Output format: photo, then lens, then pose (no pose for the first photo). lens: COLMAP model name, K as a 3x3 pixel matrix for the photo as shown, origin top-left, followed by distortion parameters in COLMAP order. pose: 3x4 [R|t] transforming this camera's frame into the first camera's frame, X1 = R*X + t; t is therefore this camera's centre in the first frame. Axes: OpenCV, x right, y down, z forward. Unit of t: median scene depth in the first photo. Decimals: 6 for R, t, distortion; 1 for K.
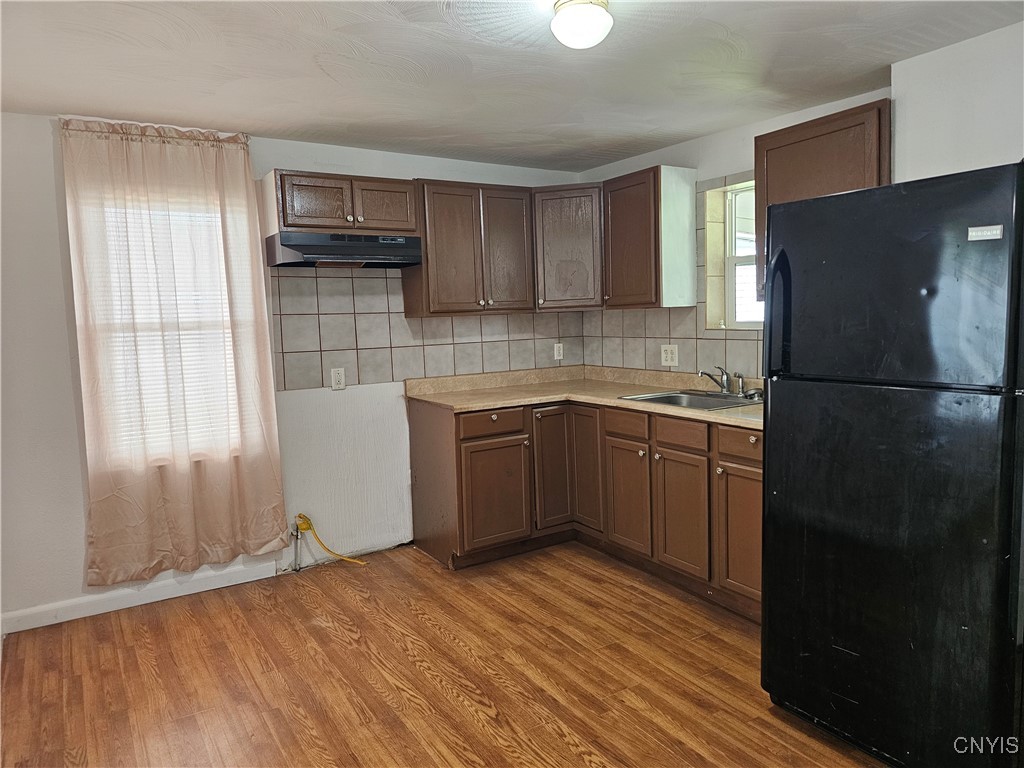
lens RADIAL K [[686.5, 0, 508.9], [0, 686.5, 380.7], [0, 0, 1]] dist [0.047366, -0.010742]
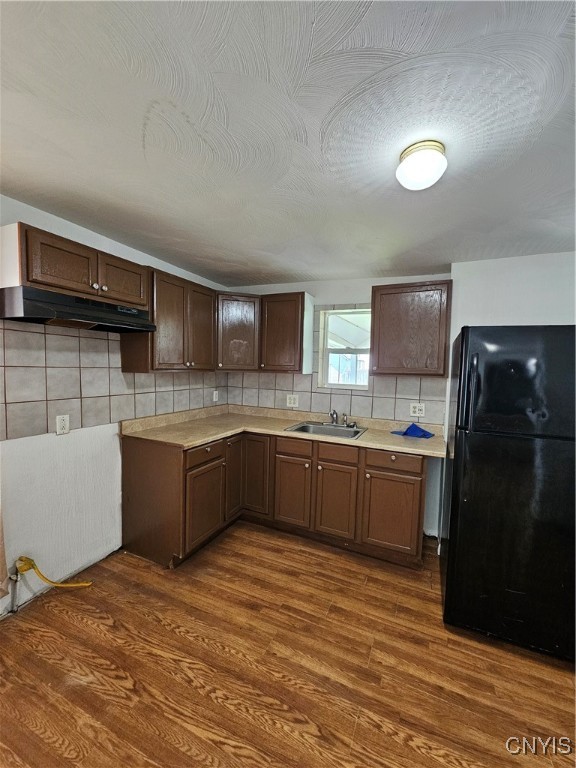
lens RADIAL K [[317.3, 0, 291.4], [0, 317.3, 388.6], [0, 0, 1]] dist [-0.004746, 0.002509]
pose [[0.831481, 0.016628, 0.555305, -0.243253], [-0.001073, 0.999598, -0.028324, -0.051392], [-0.555553, 0.022955, 0.831164, 0.384924]]
